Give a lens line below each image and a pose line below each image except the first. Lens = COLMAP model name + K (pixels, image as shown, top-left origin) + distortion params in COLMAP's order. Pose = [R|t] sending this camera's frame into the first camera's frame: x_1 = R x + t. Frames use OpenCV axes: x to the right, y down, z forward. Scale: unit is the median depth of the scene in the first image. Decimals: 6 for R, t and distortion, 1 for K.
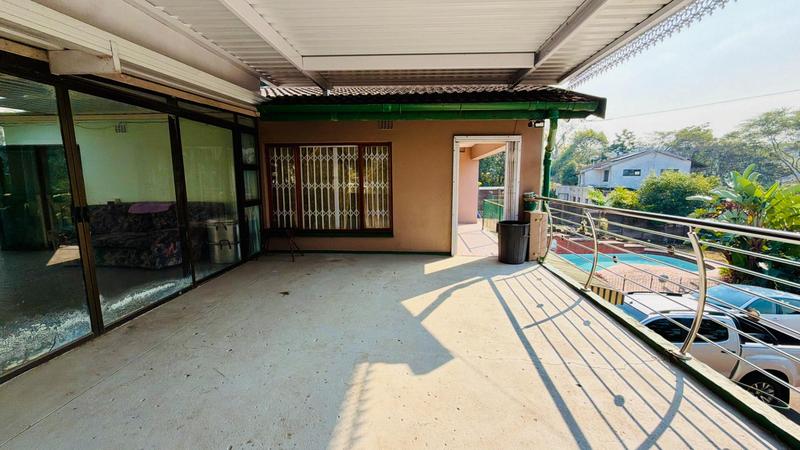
lens RADIAL K [[319.9, 0, 398.5], [0, 319.9, 224.8], [0, 0, 1]] dist [0.001264, -0.000235]
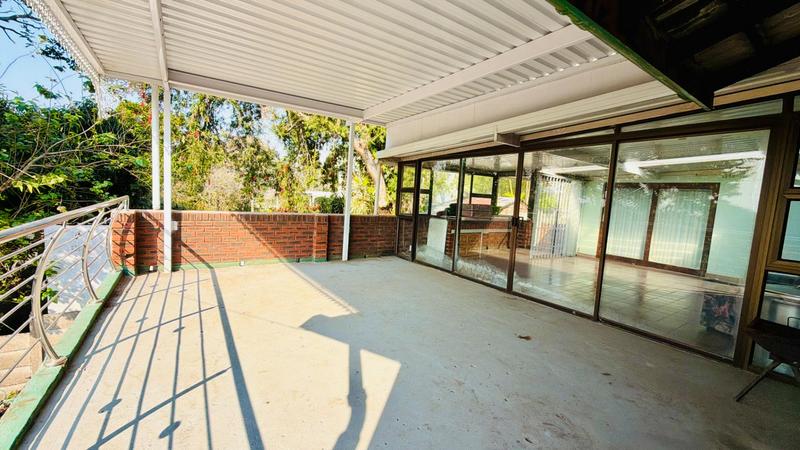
lens RADIAL K [[319.9, 0, 398.5], [0, 319.9, 224.8], [0, 0, 1]] dist [0.001264, -0.000235]
pose [[-0.783939, 0.007010, -0.620798, 0.391479], [-0.149826, 0.968245, 0.200133, -0.175861], [0.602488, 0.249904, -0.757995, 1.261051]]
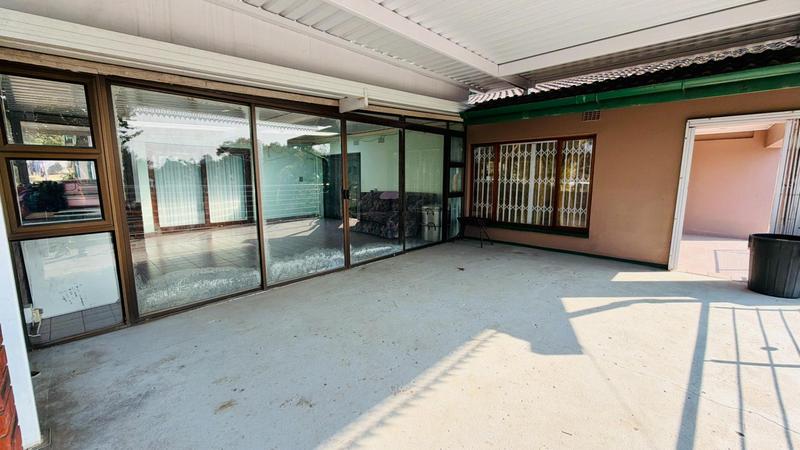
lens RADIAL K [[319.9, 0, 398.5], [0, 319.9, 224.8], [0, 0, 1]] dist [0.001264, -0.000235]
pose [[0.768502, 0.097674, -0.632348, 0.191426], [-0.094831, 0.994752, 0.038402, 0.023242], [0.632781, 0.030454, 0.773732, -0.074993]]
